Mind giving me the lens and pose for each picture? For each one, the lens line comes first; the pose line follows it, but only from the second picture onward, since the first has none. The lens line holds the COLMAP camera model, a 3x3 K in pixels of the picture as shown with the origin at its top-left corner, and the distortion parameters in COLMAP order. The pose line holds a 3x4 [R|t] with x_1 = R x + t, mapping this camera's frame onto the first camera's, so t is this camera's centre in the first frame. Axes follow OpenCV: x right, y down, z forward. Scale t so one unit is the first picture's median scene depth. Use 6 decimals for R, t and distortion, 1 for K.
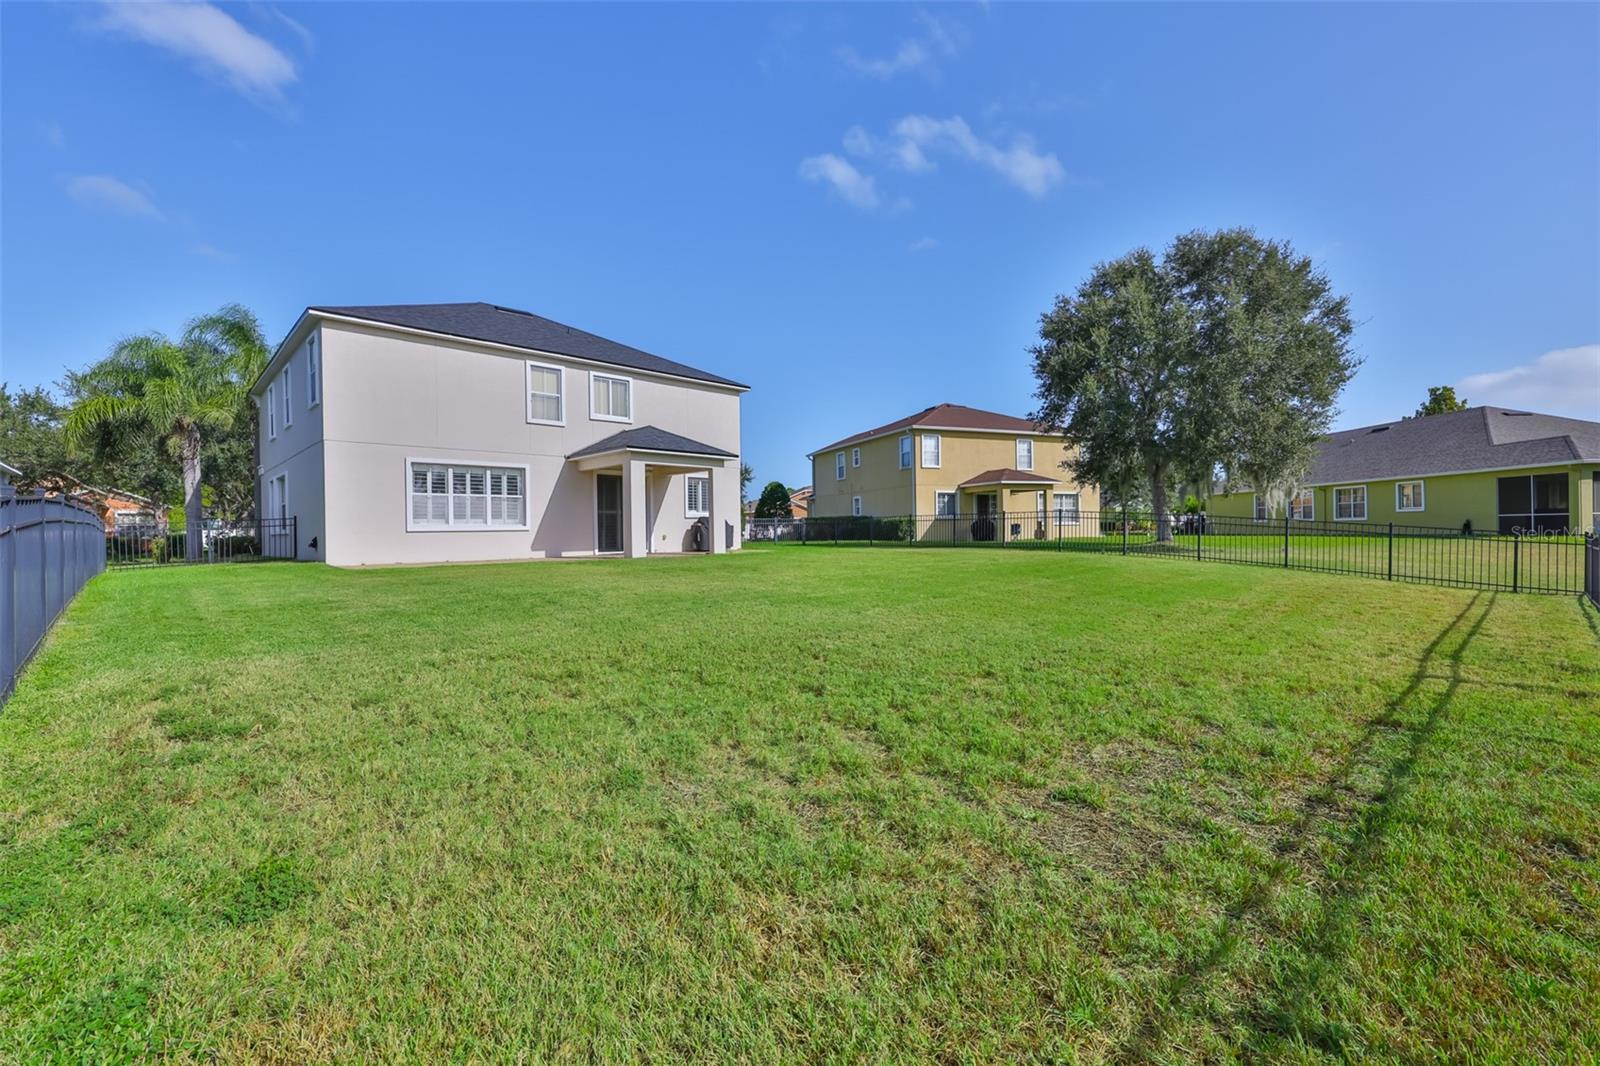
lens RADIAL K [[703.2, 0, 801.1], [0, 703.2, 533.1], [0, 0, 1]] dist [-0.001962, -0.000050]
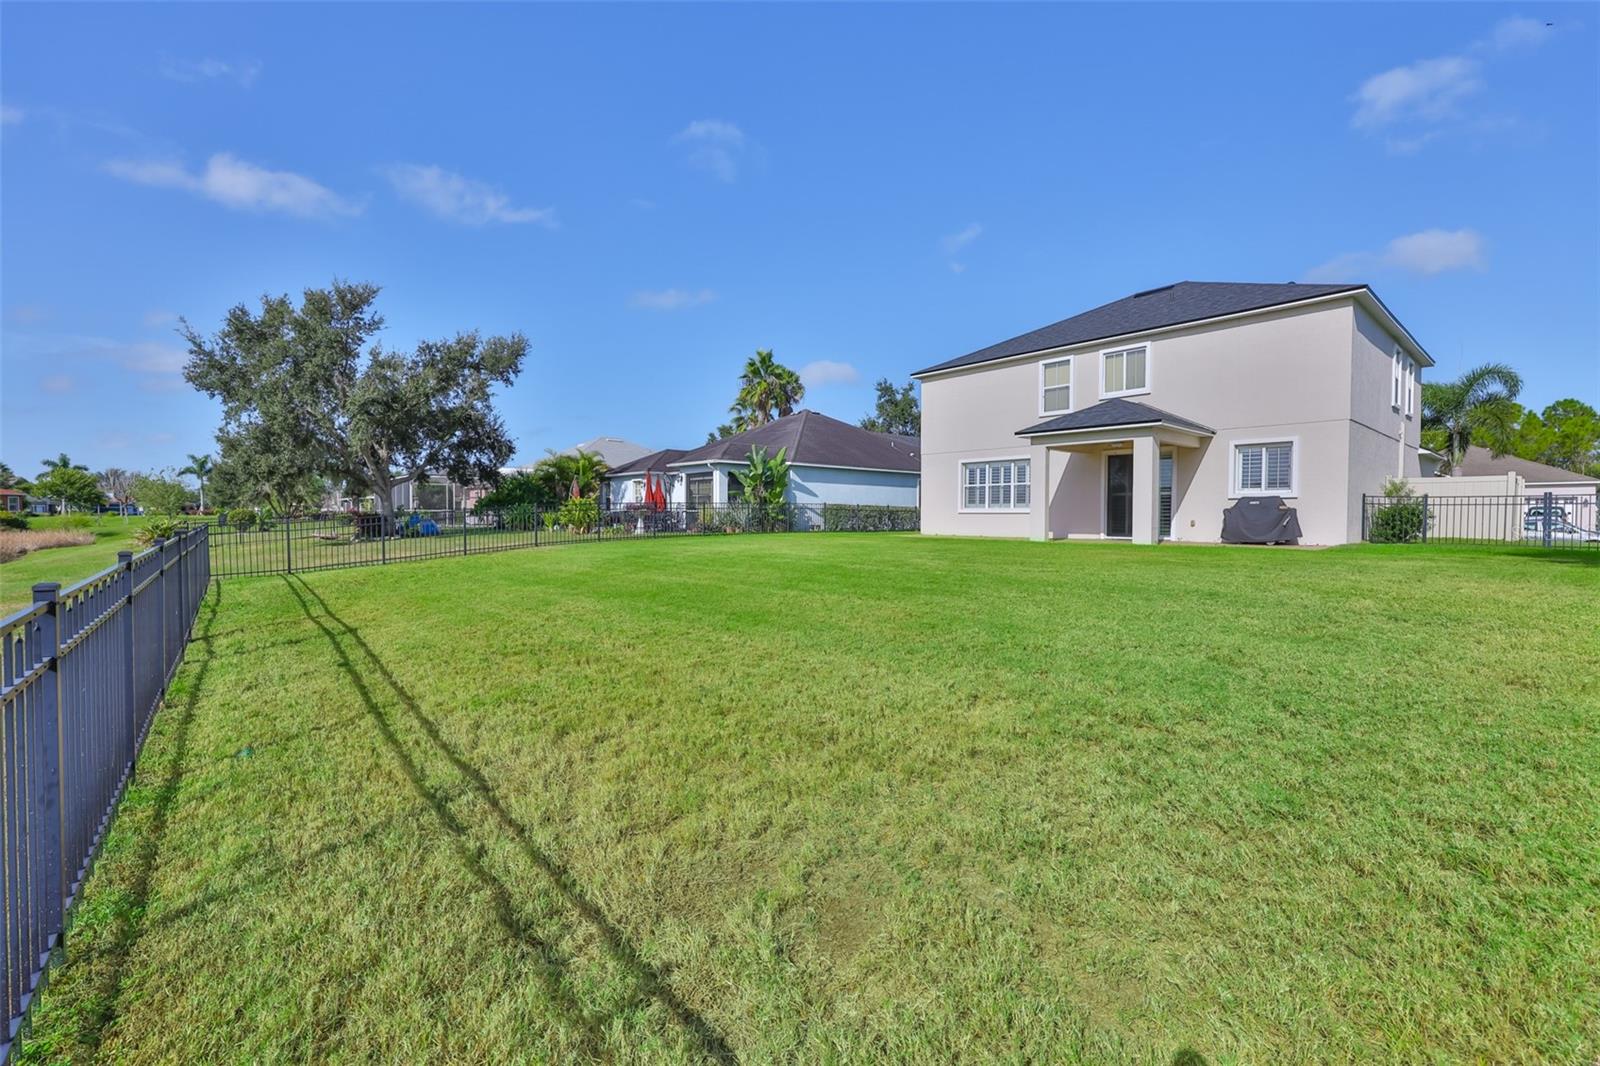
lens RADIAL K [[661.5, 0, 799.4], [0, 661.5, 527.0], [0, 0, 1]] dist [0.000874, 0.000401]
pose [[-0.061495, 0.025157, -0.997790, 0.640949], [-0.007114, 0.999646, 0.025642, -0.006162], [0.998082, 0.008675, -0.061294, 0.634918]]
